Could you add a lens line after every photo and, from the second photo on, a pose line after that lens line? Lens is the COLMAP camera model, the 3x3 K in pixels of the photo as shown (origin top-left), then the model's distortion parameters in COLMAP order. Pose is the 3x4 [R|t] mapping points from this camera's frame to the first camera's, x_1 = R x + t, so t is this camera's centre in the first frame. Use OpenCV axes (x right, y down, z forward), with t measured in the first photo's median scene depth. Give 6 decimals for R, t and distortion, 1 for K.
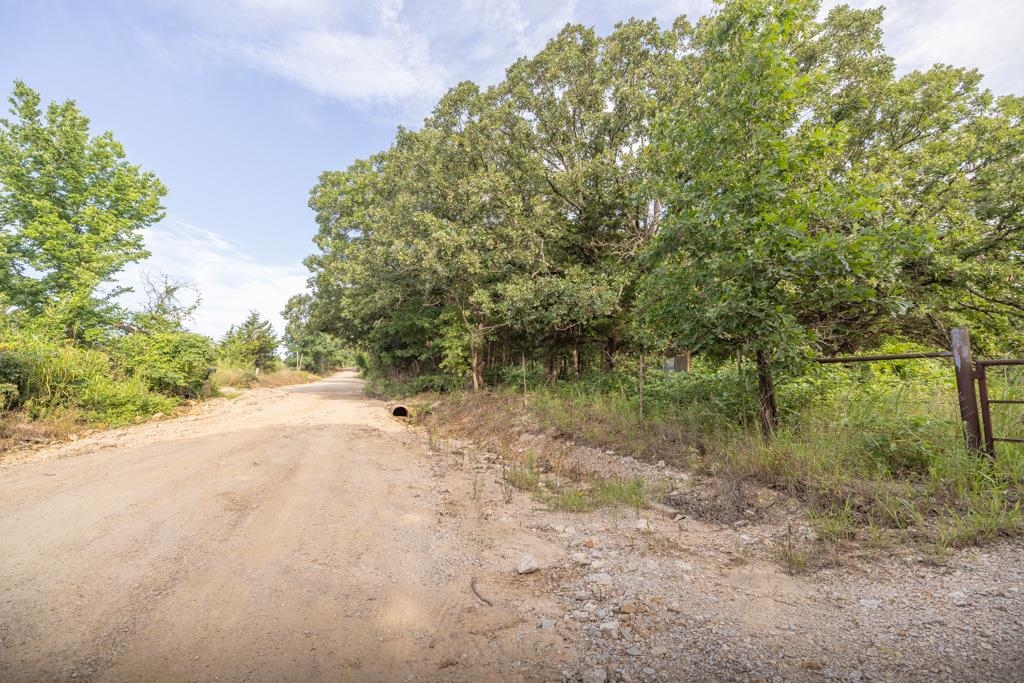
lens RADIAL K [[428.7, 0, 511.2], [0, 428.7, 341.7], [0, 0, 1]] dist [0.000696, -0.000420]
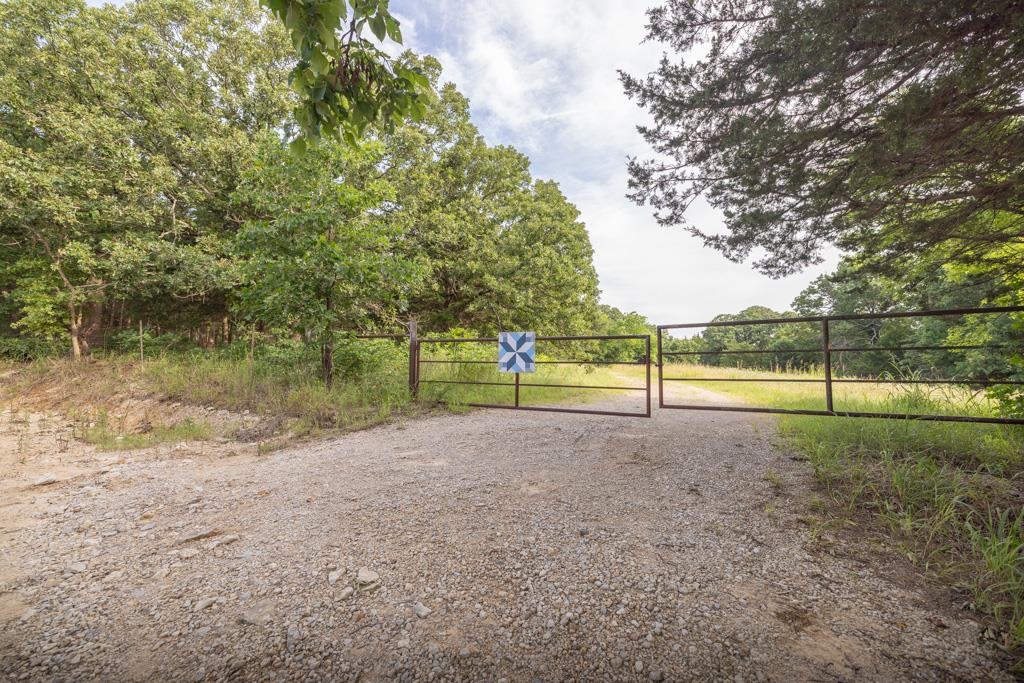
lens RADIAL K [[428.7, 0, 512.9], [0, 428.7, 341.5], [0, 0, 1]] dist [0.000696, -0.000420]
pose [[0.786779, 0.033660, 0.616316, 0.091963], [-0.073670, 0.996495, 0.039623, -0.018154], [-0.612822, -0.076579, 0.786501, -0.243651]]
